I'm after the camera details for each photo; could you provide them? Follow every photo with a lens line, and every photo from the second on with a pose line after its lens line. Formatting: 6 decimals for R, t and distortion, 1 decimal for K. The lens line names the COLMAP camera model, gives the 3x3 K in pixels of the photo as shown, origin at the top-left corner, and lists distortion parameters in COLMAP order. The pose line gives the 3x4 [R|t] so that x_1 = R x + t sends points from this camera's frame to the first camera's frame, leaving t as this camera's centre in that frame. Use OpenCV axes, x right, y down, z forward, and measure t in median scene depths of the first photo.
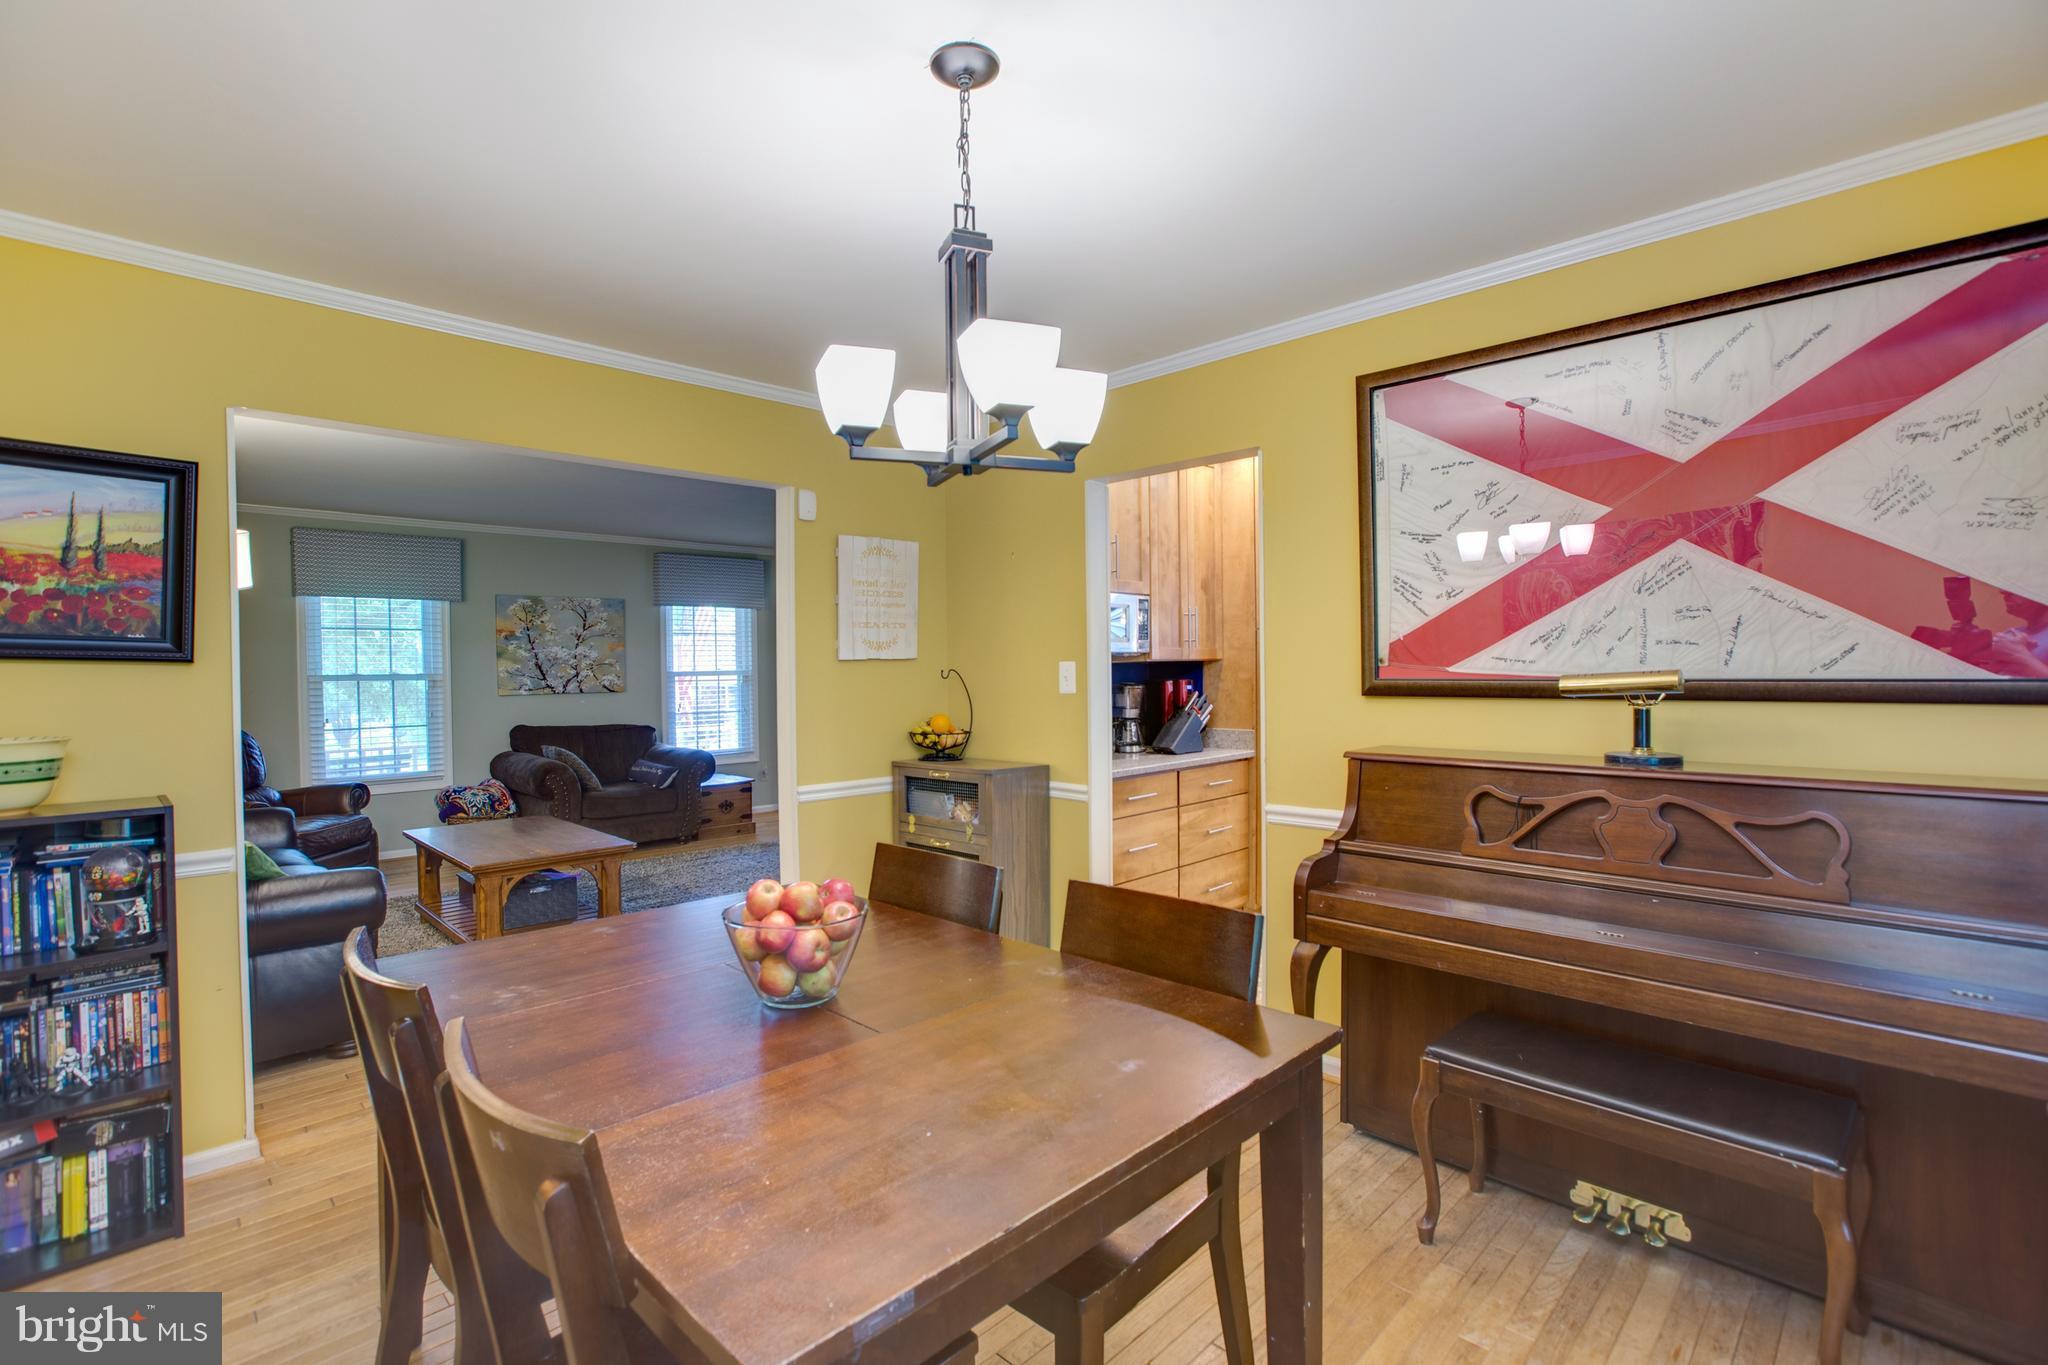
lens RADIAL K [[944.0, 0, 1024.2], [0, 944.0, 673.1], [0, 0, 1]] dist [-0.023126, 0.006745]
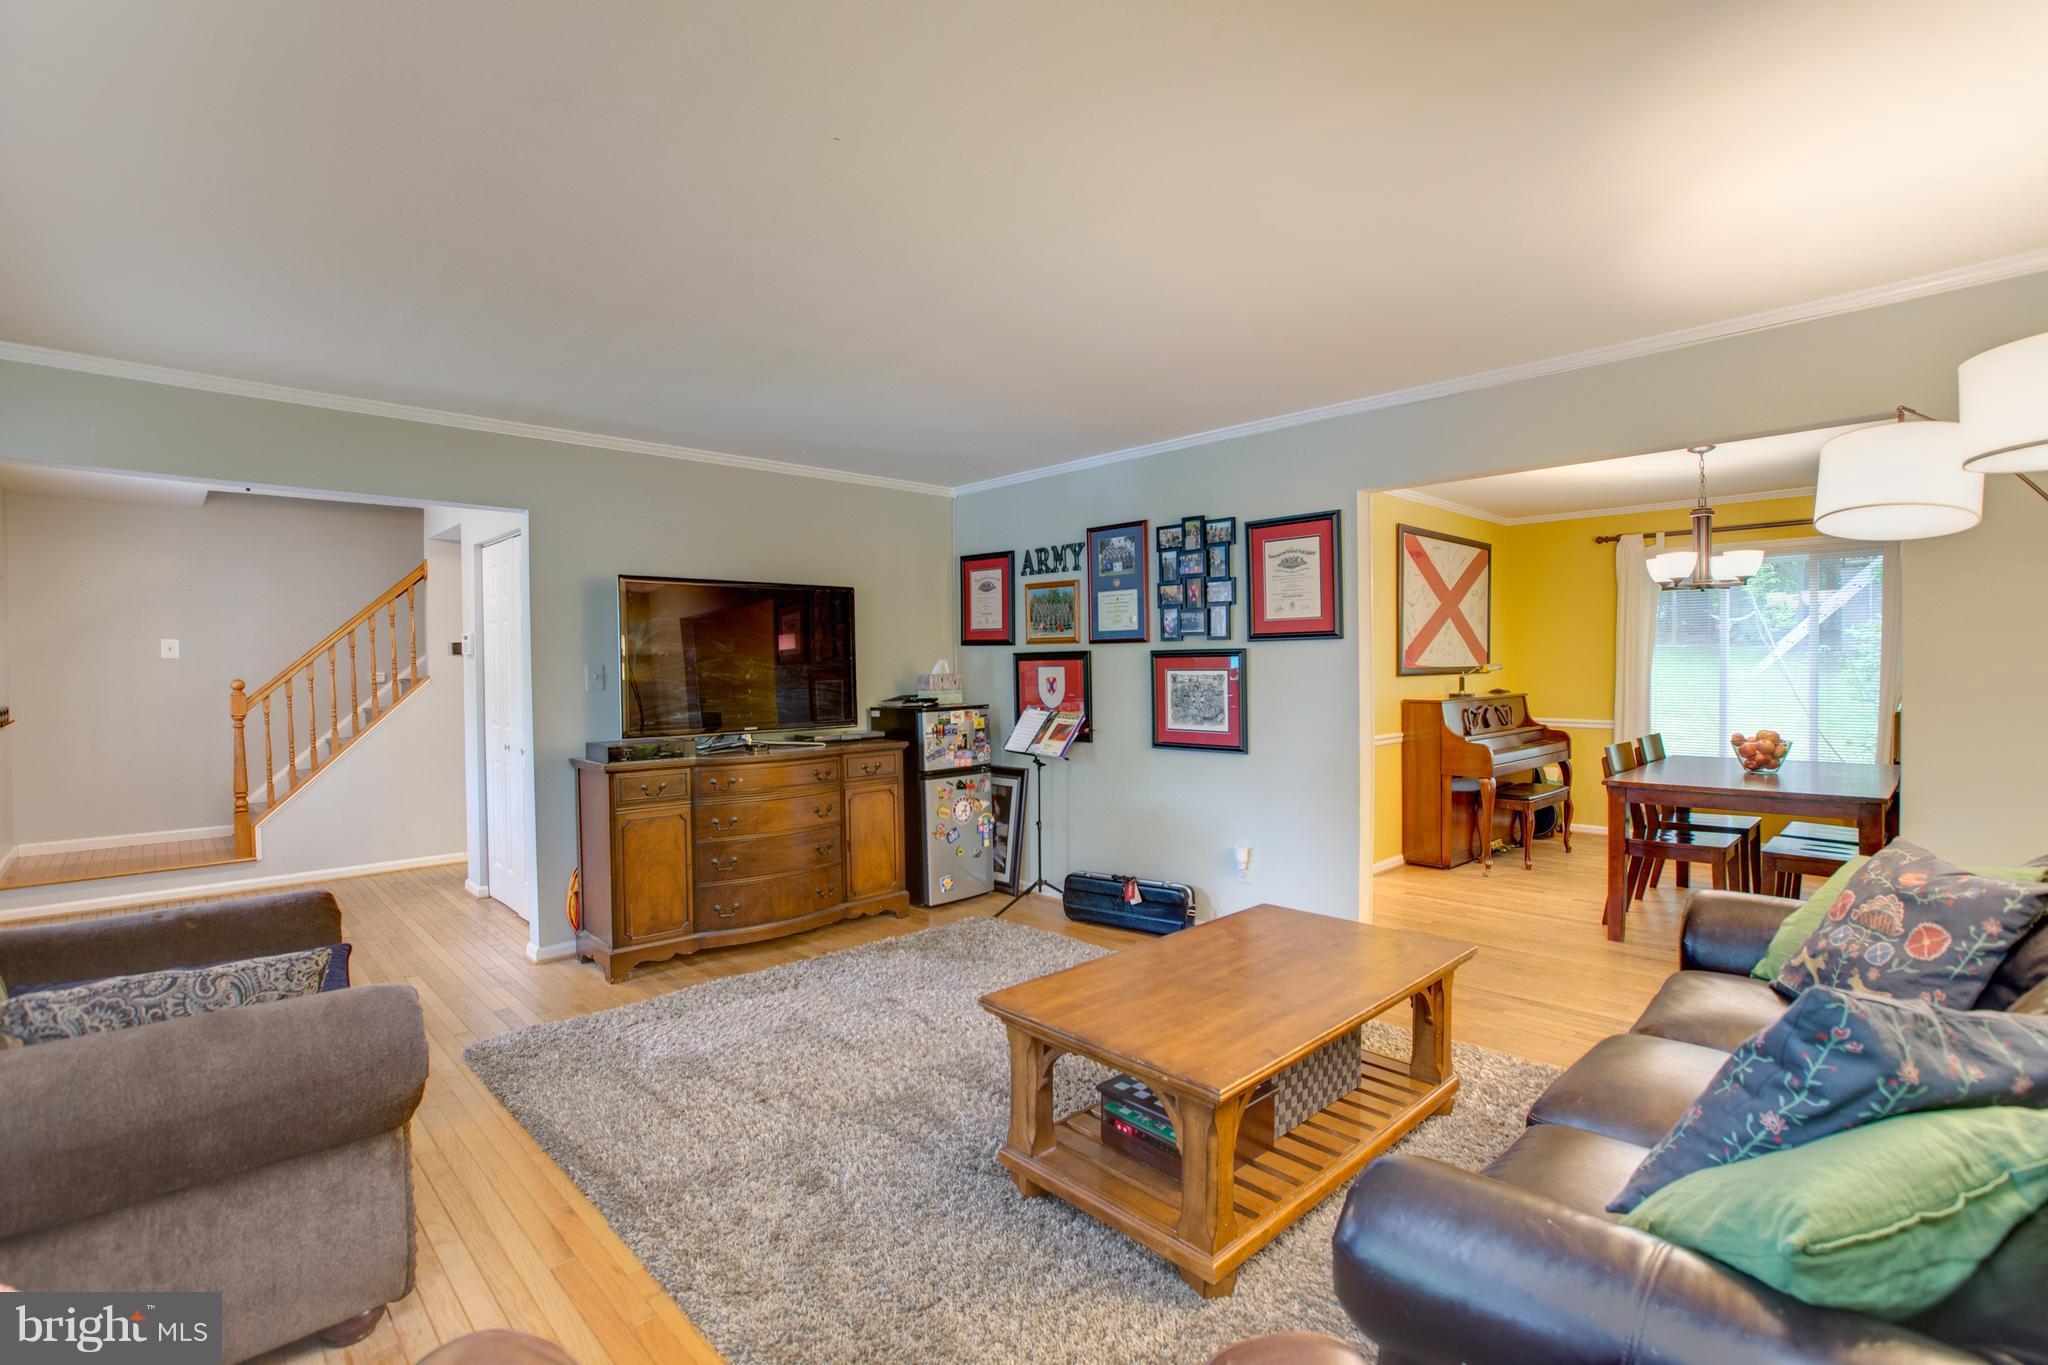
lens RADIAL K [[944.0, 0, 1030.5], [0, 944.0, 673.2], [0, 0, 1]] dist [-0.023126, 0.006745]
pose [[0.050578, 0.001793, 0.998718, -1.941976], [0.017604, 0.999841, -0.002687, 0.010662], [-0.998565, 0.017718, 0.050539, 1.873568]]
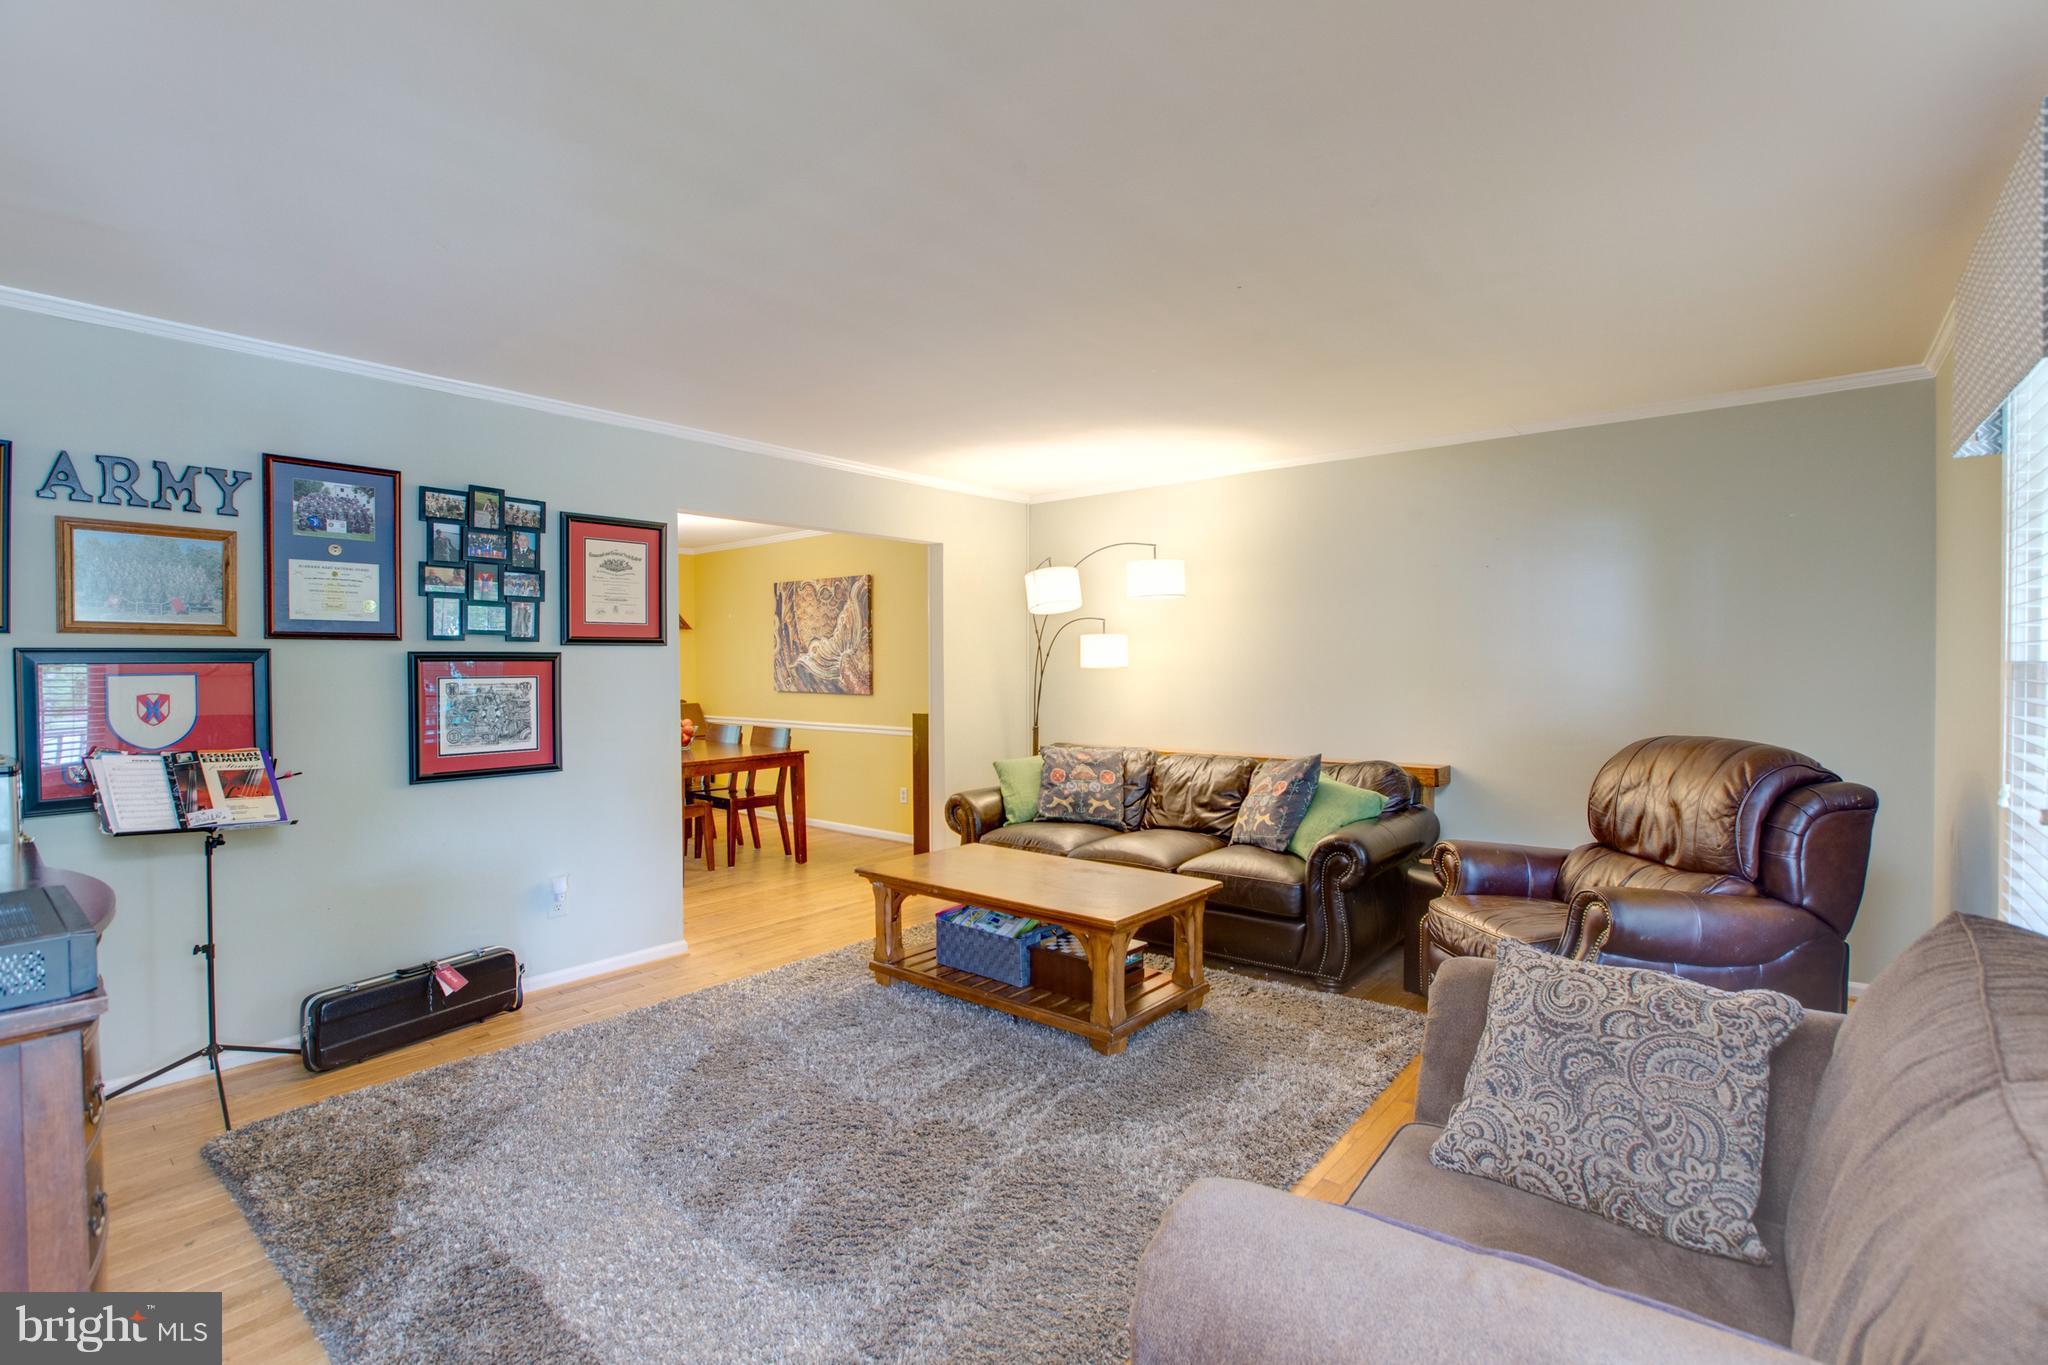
lens RADIAL K [[944.0, 0, 1022.3], [0, 944.0, 673.5], [0, 0, 1]] dist [-0.023126, 0.006745]
pose [[-0.998799, 0.016219, -0.046224, -0.926195], [0.015327, 0.999691, 0.019582, -0.015520], [0.046528, 0.018850, -0.998739, 3.082840]]
